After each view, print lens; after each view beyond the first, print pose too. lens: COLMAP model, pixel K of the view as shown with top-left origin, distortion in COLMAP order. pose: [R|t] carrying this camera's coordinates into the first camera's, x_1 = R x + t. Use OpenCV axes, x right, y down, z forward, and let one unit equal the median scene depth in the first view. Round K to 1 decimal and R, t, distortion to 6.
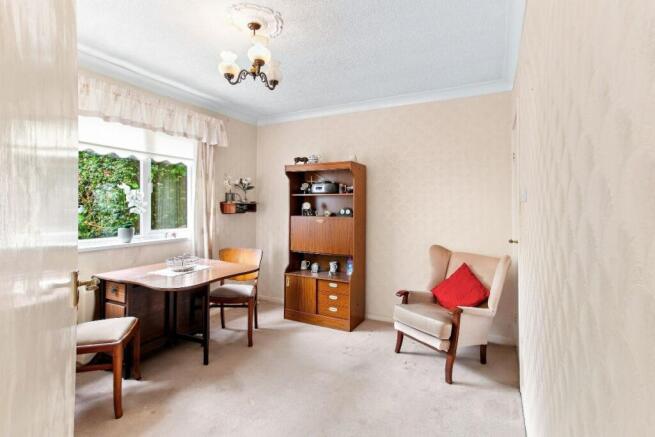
lens RADIAL K [[322.6, 0, 327.1], [0, 322.6, 203.9], [0, 0, 1]] dist [0.000578, 0.000166]
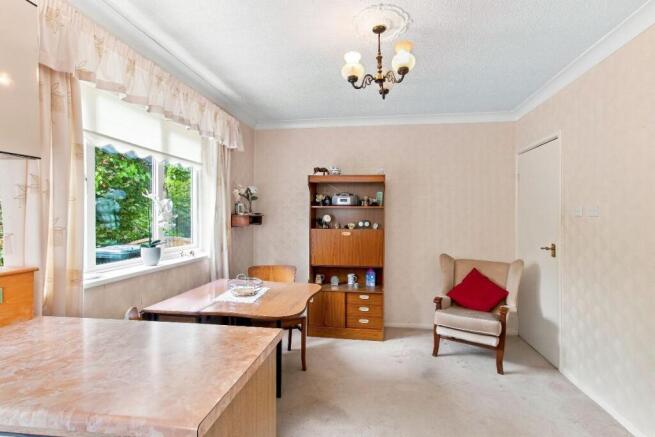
lens RADIAL K [[319.5, 0, 327.5], [0, 319.5, 218.5], [0, 0, 1]] dist [0.001168, 0.000248]
pose [[0.945340, -0.002315, 0.326077, -0.402127], [-0.003342, 0.999853, 0.016788, -0.009405], [-0.326068, -0.016960, 0.945194, 0.096783]]
